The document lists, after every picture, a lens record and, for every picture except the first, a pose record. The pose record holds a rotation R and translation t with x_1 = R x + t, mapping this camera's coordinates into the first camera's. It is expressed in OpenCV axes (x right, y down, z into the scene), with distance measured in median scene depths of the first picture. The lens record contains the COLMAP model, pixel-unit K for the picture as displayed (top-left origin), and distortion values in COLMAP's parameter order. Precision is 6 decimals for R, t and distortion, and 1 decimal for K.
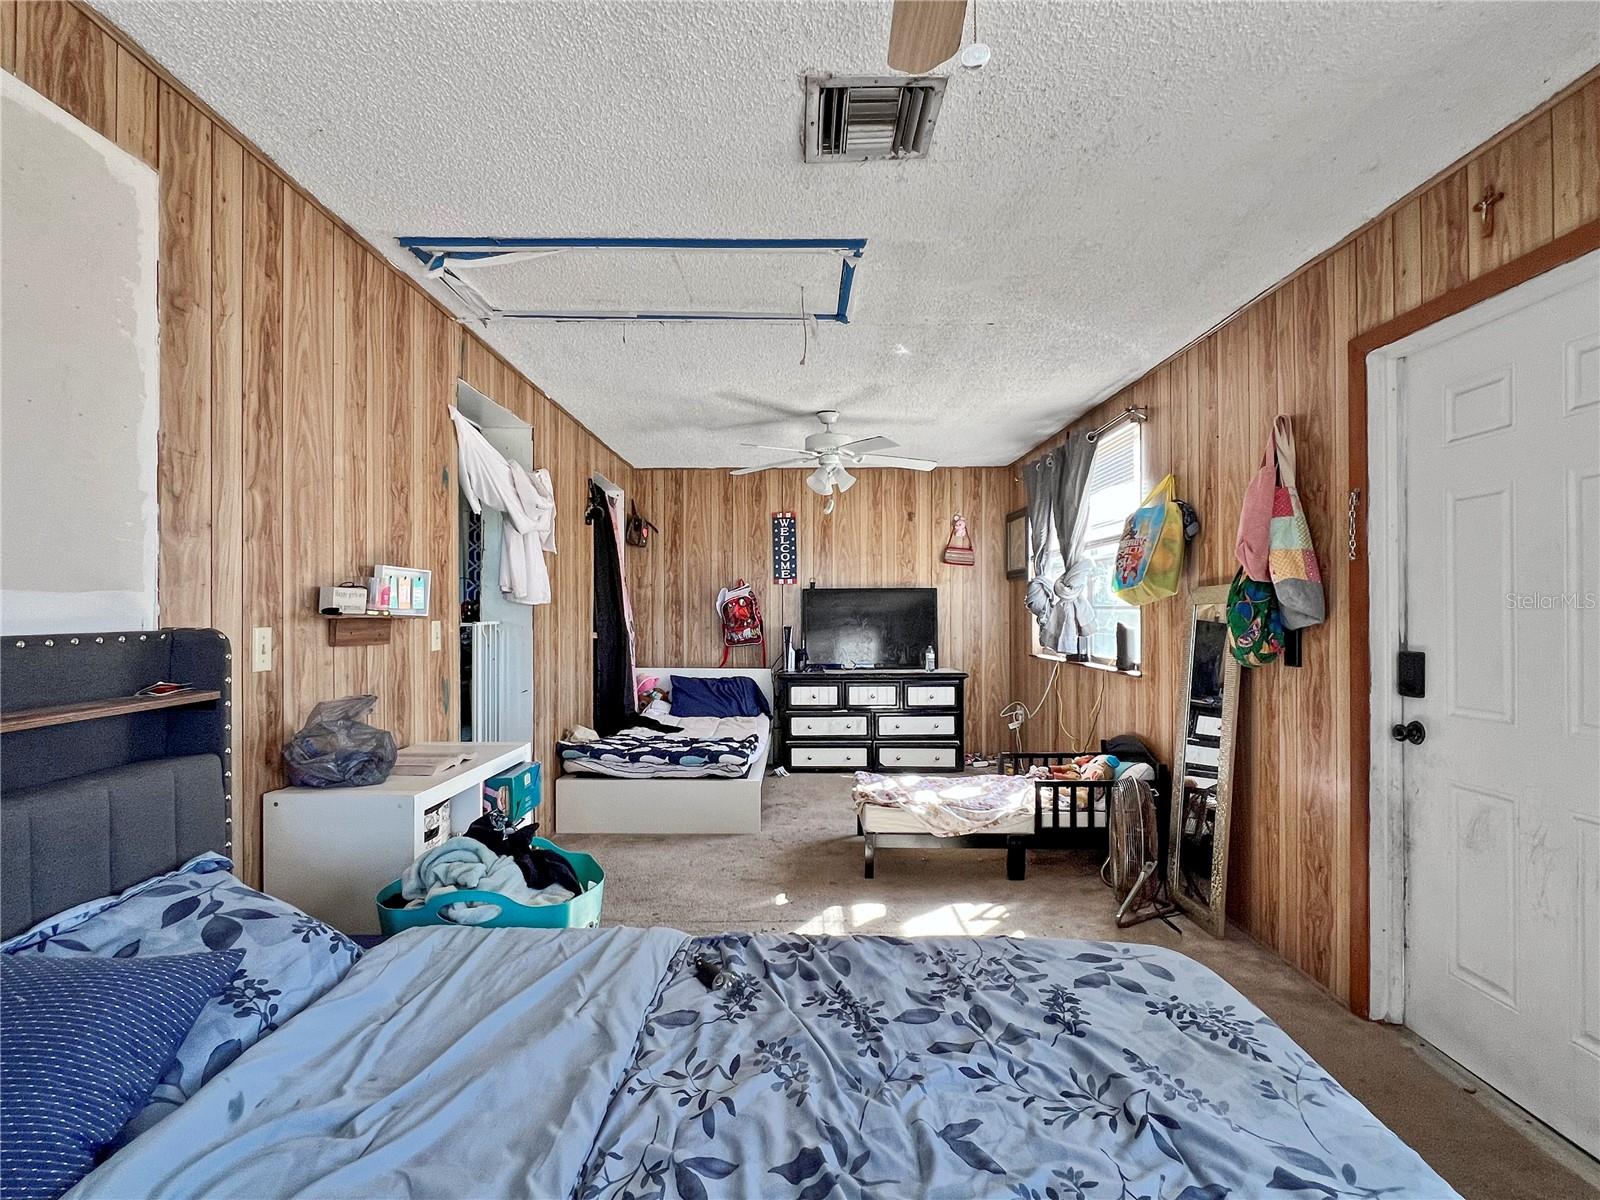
lens RADIAL K [[800.4, 0, 800.0], [0, 800.4, 600.0], [0, 0, 1]] dist [-0.001095, 0.000458]
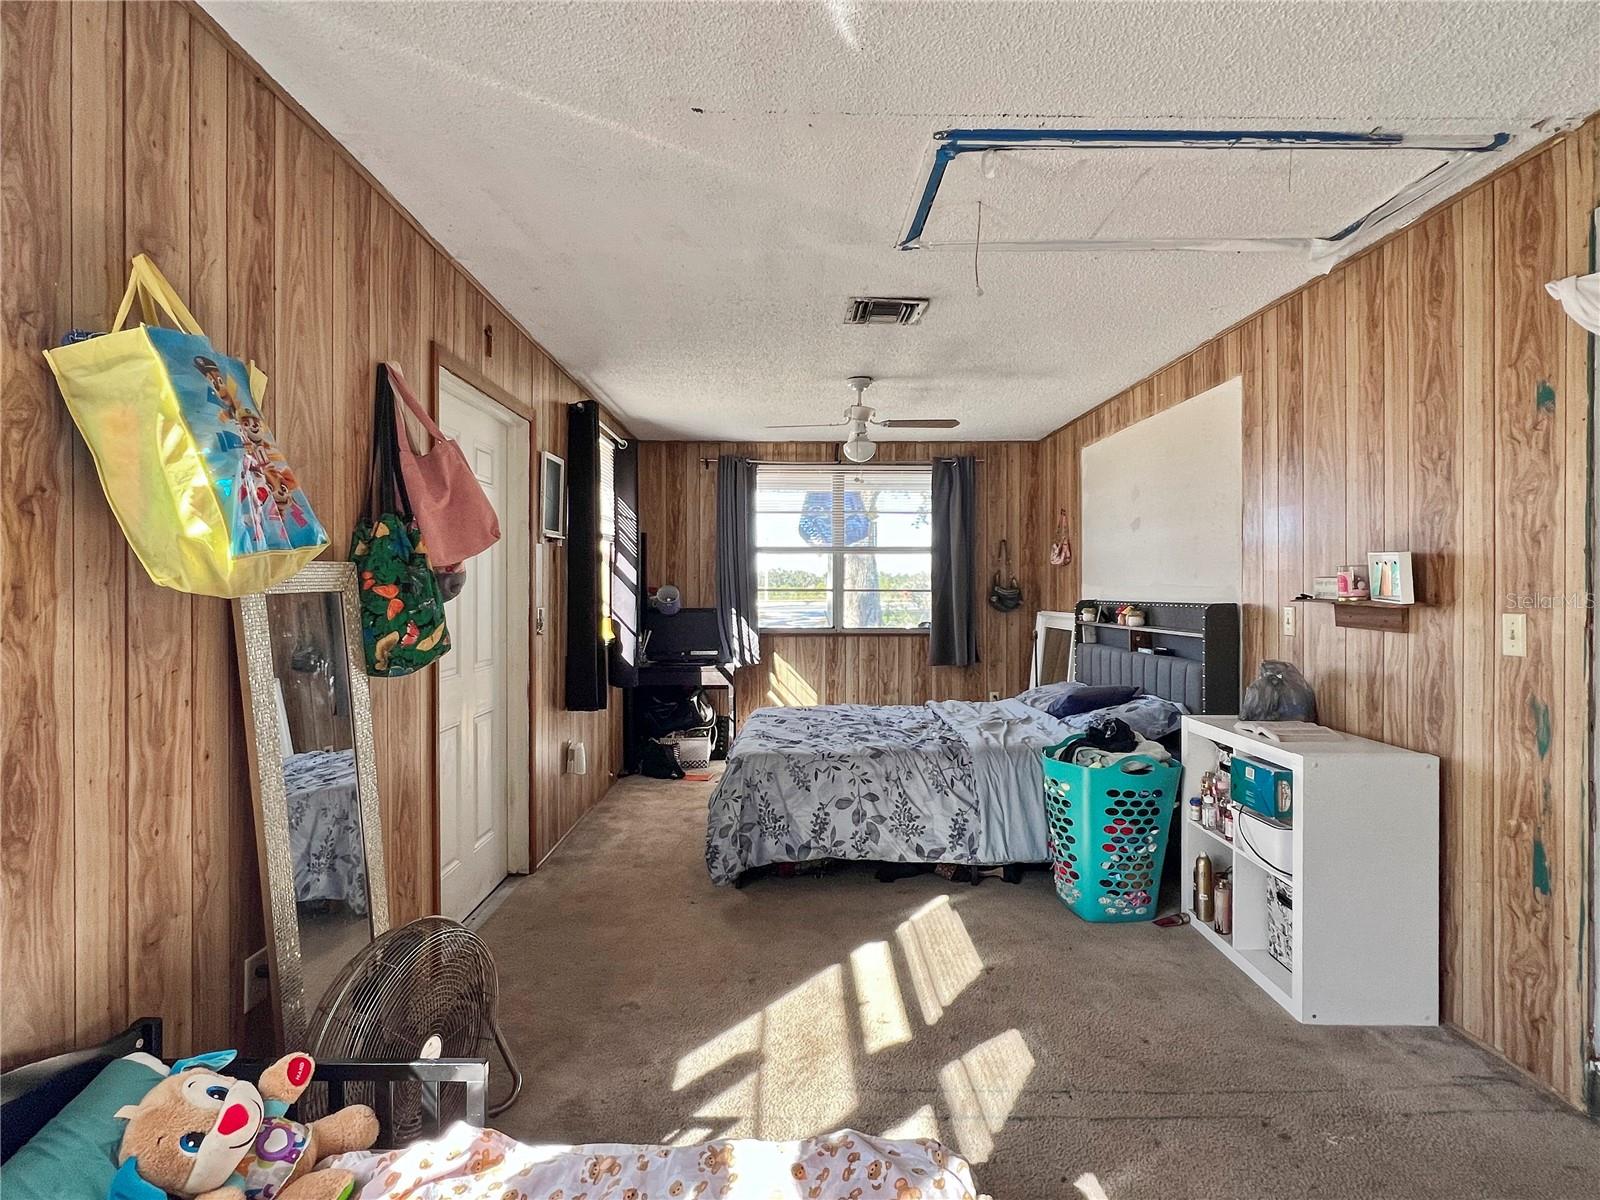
lens RADIAL K [[800.4, 0, 800.0], [0, 800.4, 600.0], [0, 0, 1]] dist [-0.001095, 0.000458]
pose [[-0.999944, 0.002939, -0.010136, 0.233508], [0.002875, 0.999976, 0.006270, 0.009511], [0.010154, 0.006241, -0.999929, 2.178276]]
